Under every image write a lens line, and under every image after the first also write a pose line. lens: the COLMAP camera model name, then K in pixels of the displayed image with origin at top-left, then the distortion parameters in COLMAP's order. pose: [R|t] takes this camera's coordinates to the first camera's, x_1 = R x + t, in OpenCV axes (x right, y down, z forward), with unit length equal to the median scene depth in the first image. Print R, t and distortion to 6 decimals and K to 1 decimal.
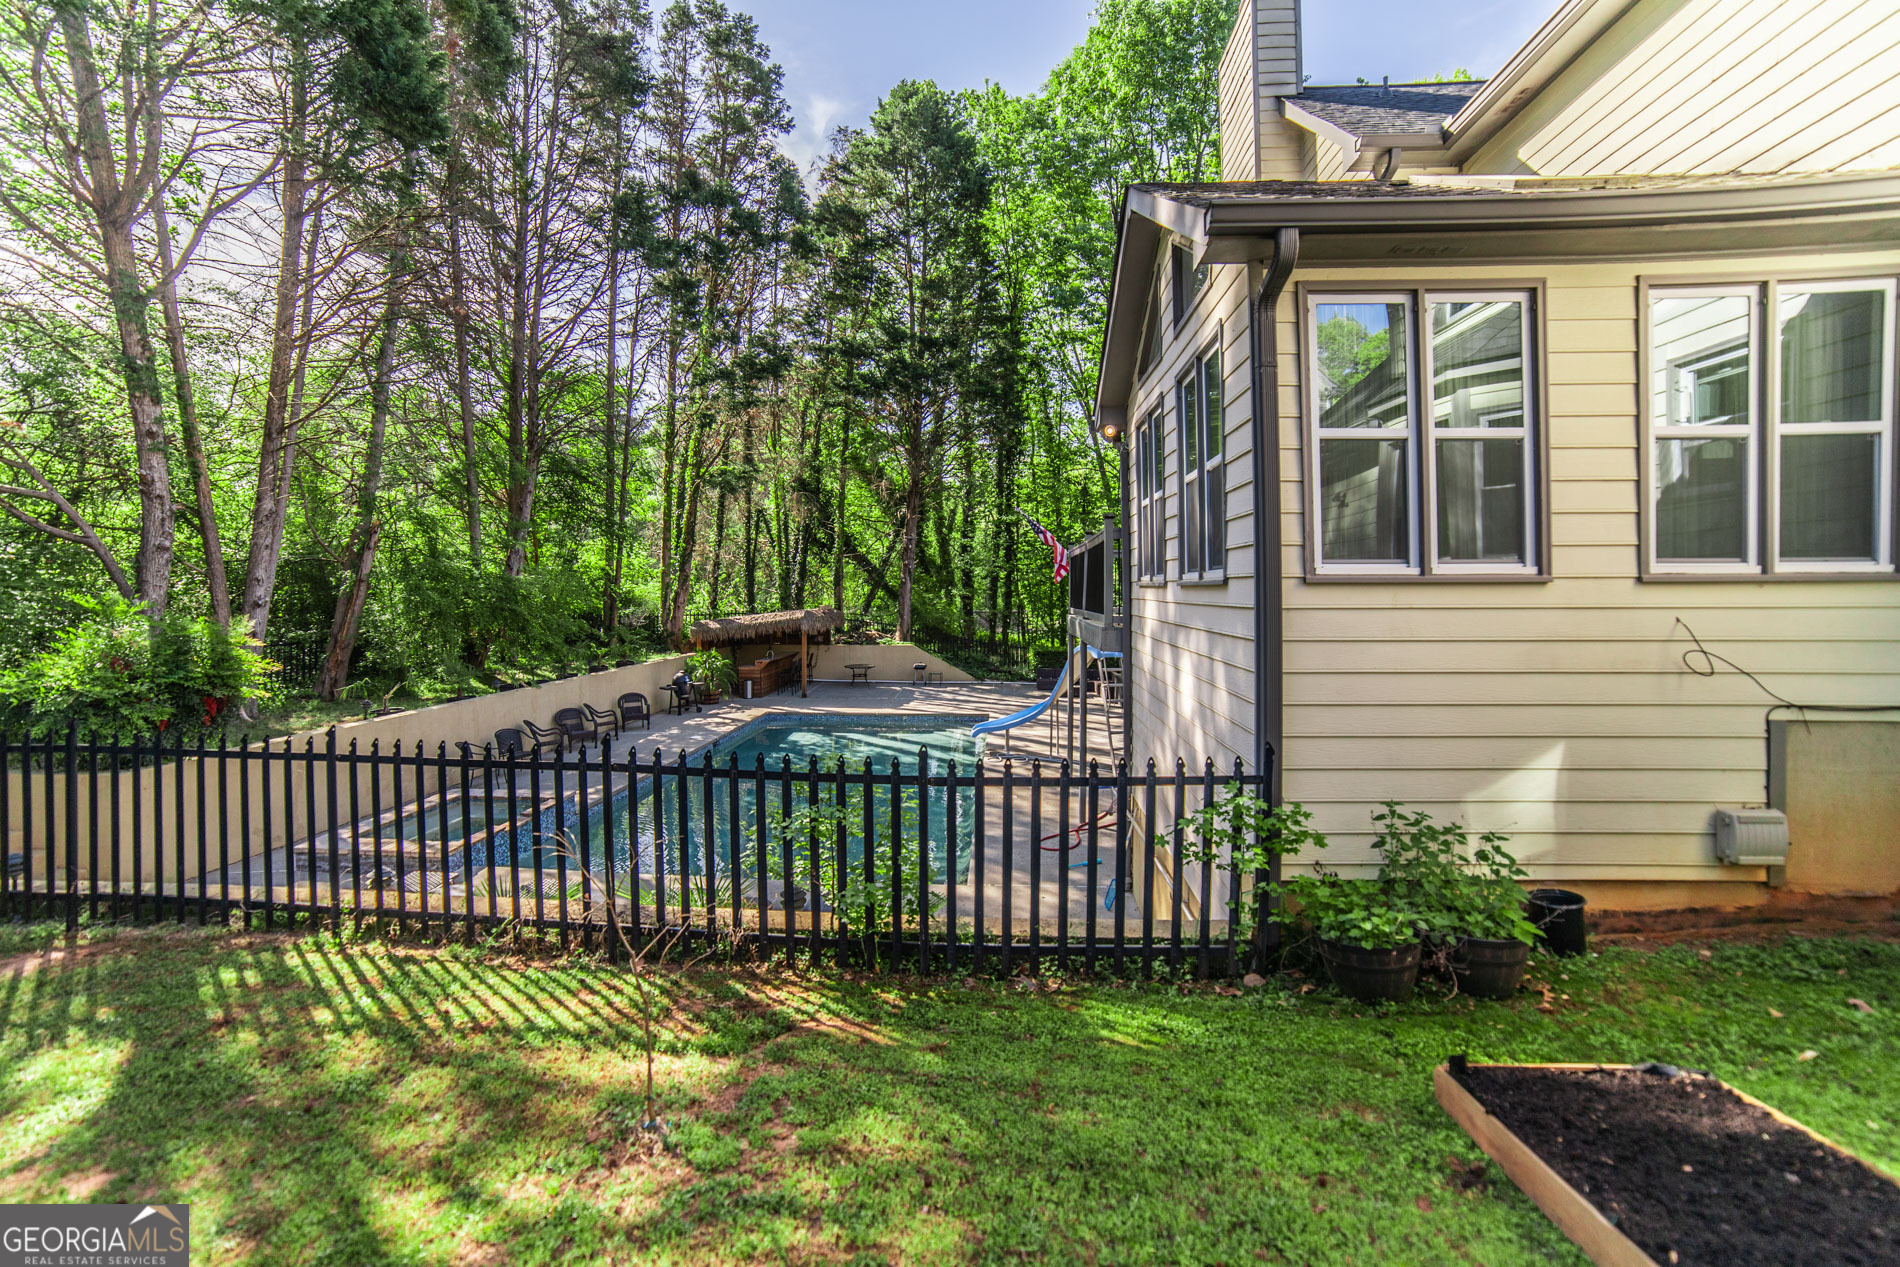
lens RADIAL K [[759.7, 0, 944.1], [0, 759.7, 581.3], [0, 0, 1]] dist [-0.073577, 0.030206]
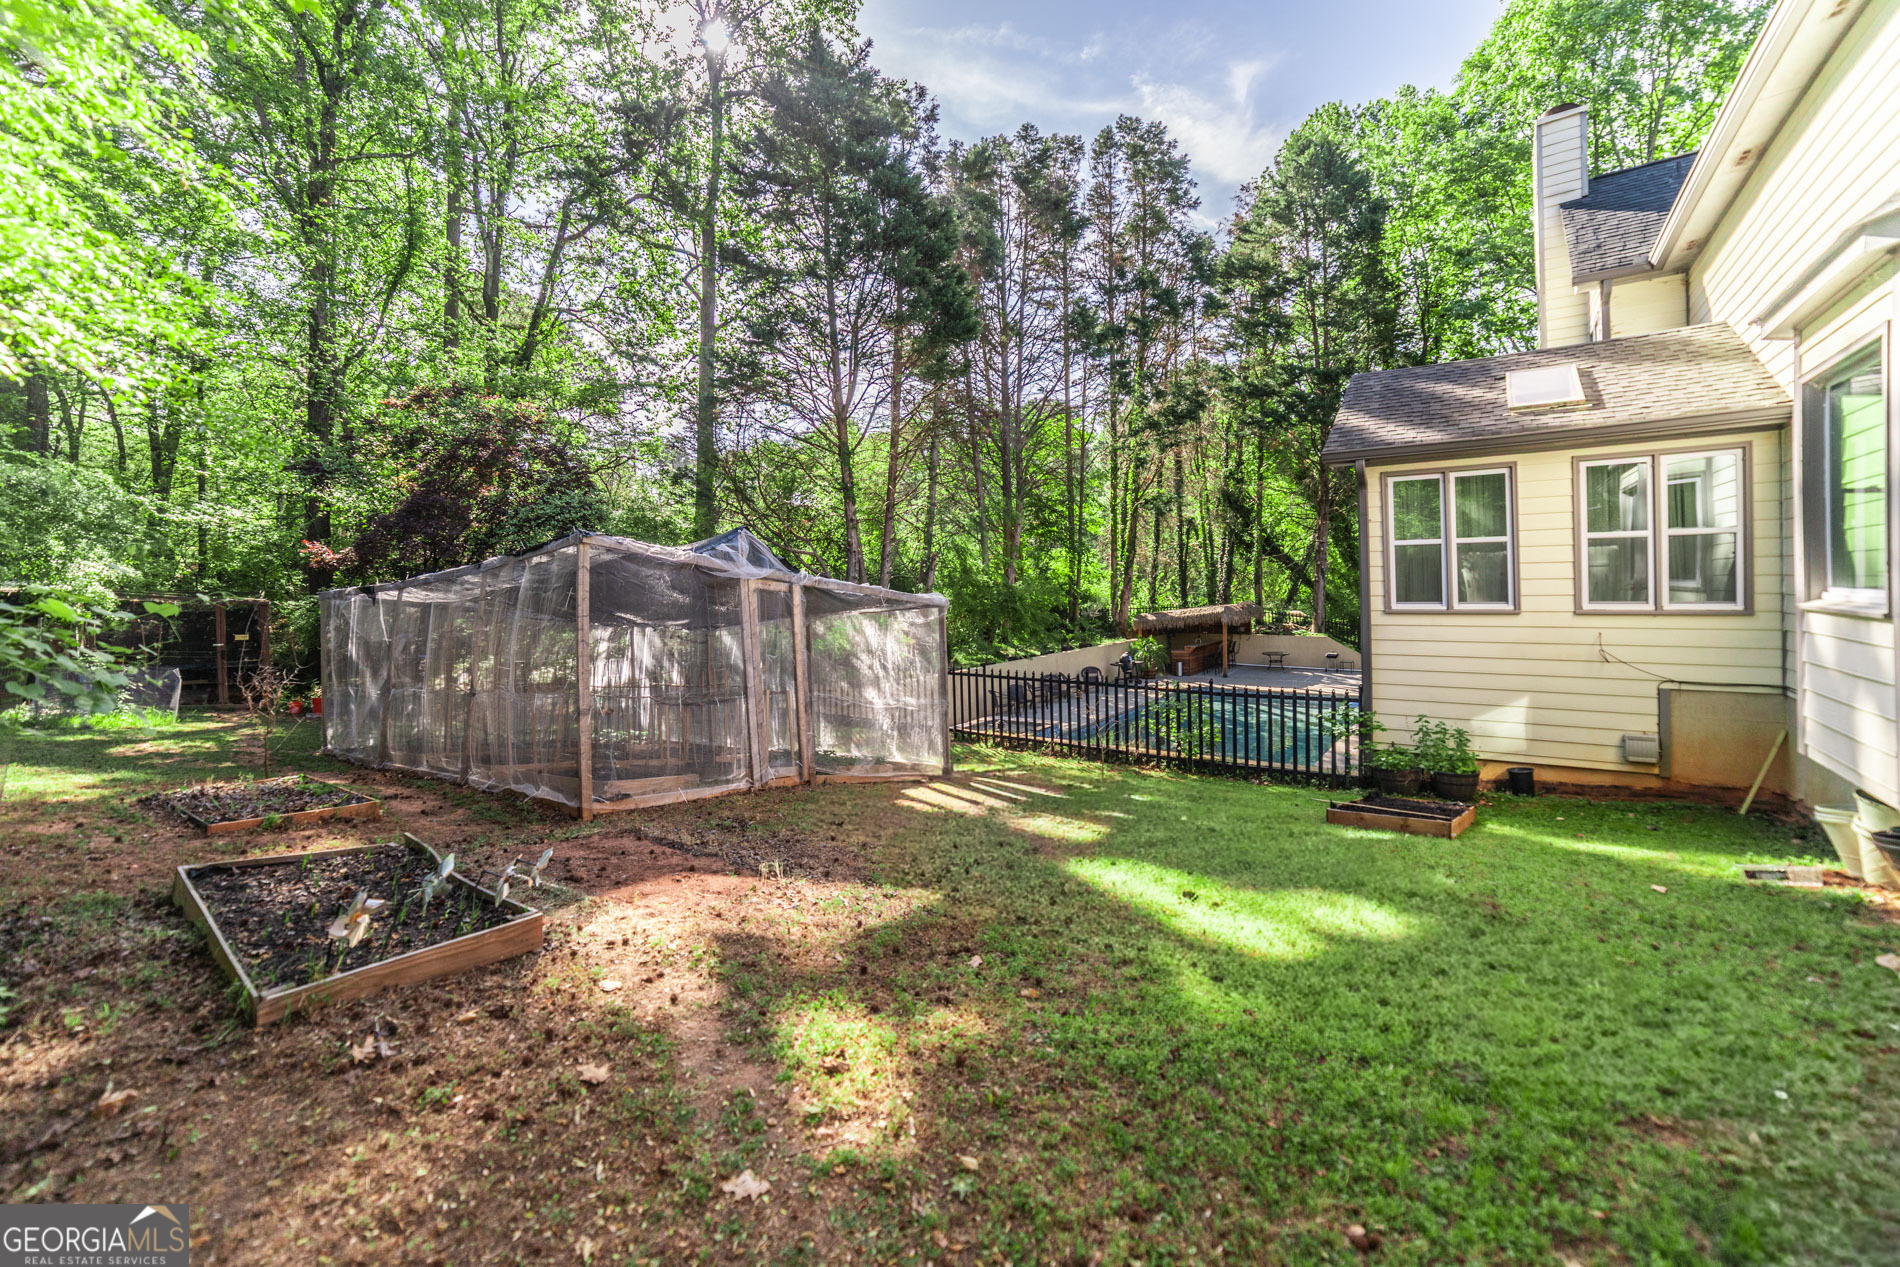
lens RADIAL K [[759.7, 0, 944.1], [0, 759.7, 581.3], [0, 0, 1]] dist [-0.073577, 0.030206]
pose [[0.836763, -0.015453, -0.547348, 0.100776], [0.025023, 0.999637, 0.010031, -0.024326], [0.546994, -0.022090, 0.836845, -0.255207]]
